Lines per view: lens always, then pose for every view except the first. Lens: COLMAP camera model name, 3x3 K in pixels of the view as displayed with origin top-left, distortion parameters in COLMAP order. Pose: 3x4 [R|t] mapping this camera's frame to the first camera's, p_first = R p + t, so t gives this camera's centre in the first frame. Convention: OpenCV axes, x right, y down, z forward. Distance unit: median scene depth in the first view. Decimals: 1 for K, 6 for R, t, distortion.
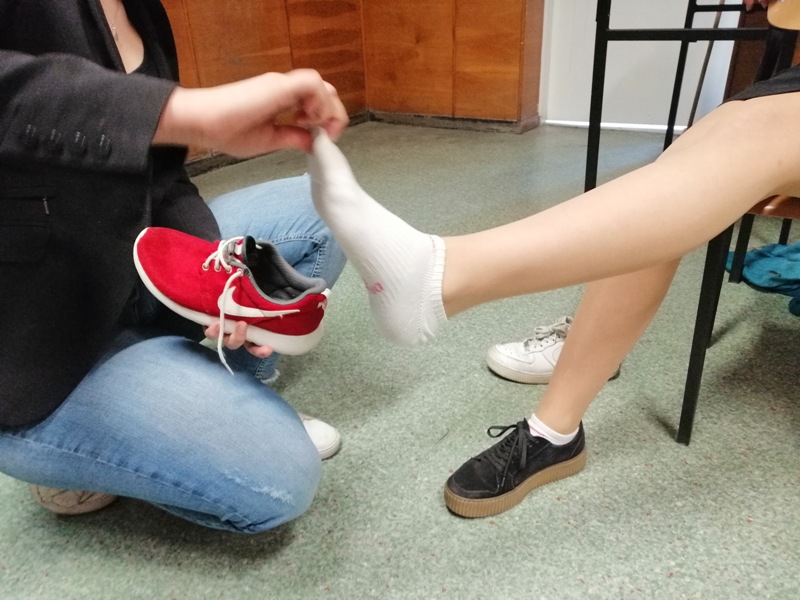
lens RADIAL K [[625.6, 0, 404.7], [0, 625.6, 299.8], [0, 0, 1]] dist [-0.005591, 0.040356]
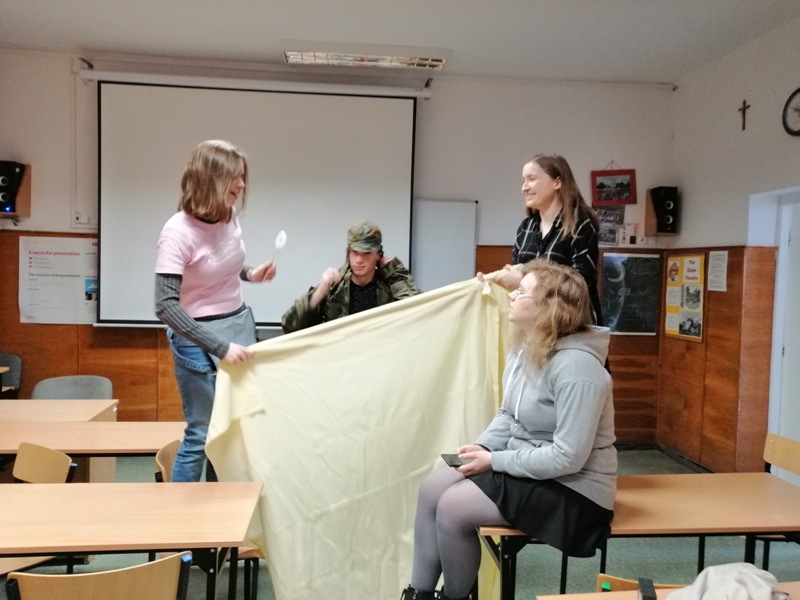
lens RADIAL K [[625.6, 0, 400.8], [0, 625.6, 291.8], [0, 0, 1]] dist [-0.005591, 0.040356]
pose [[0.656657, 0.086314, -0.749234, 0.673606], [-0.379741, 0.896153, -0.229579, -0.069253], [0.651612, 0.435270, 0.621242, -0.468624]]
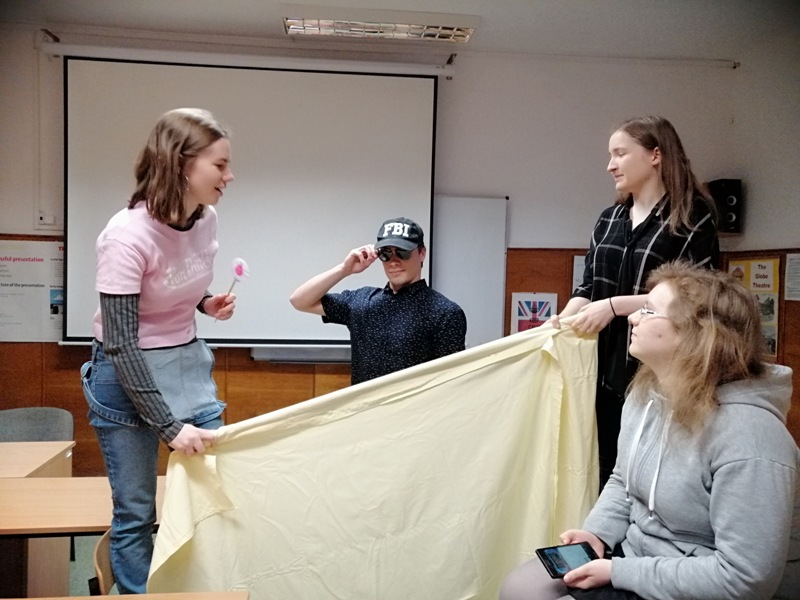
lens RADIAL K [[625.6, 0, 399.4], [0, 625.6, 294.8], [0, 0, 1]] dist [-0.005591, 0.040356]
pose [[0.654782, 0.078366, -0.751744, 0.487015], [-0.377239, 0.895751, -0.235204, -0.110114], [0.654943, 0.437594, 0.616085, -0.362993]]
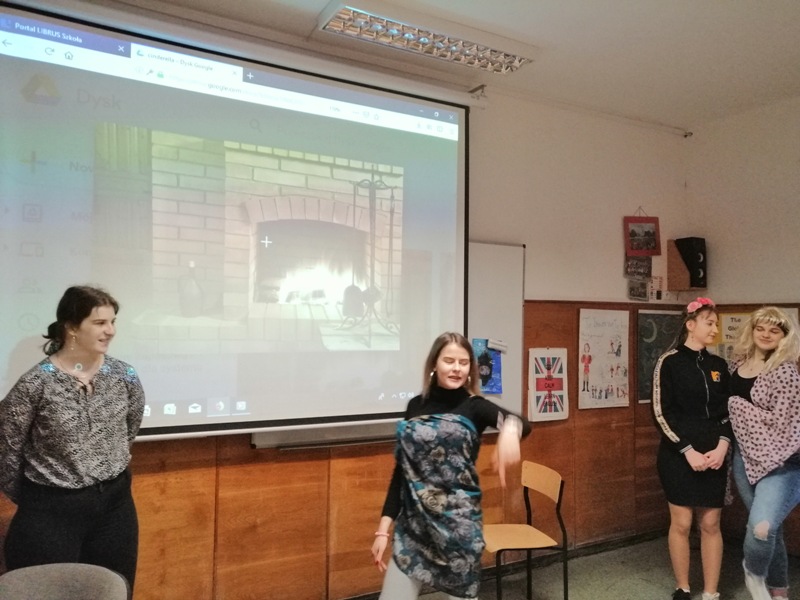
lens RADIAL K [[625.6, 0, 402.8], [0, 625.6, 296.3], [0, 0, 1]] dist [-0.005591, 0.040356]
pose [[0.904541, 0.035045, -0.424943, -0.063957], [-0.233827, 0.874163, -0.425635, -0.028516], [0.356553, 0.484367, 0.798911, -0.502671]]
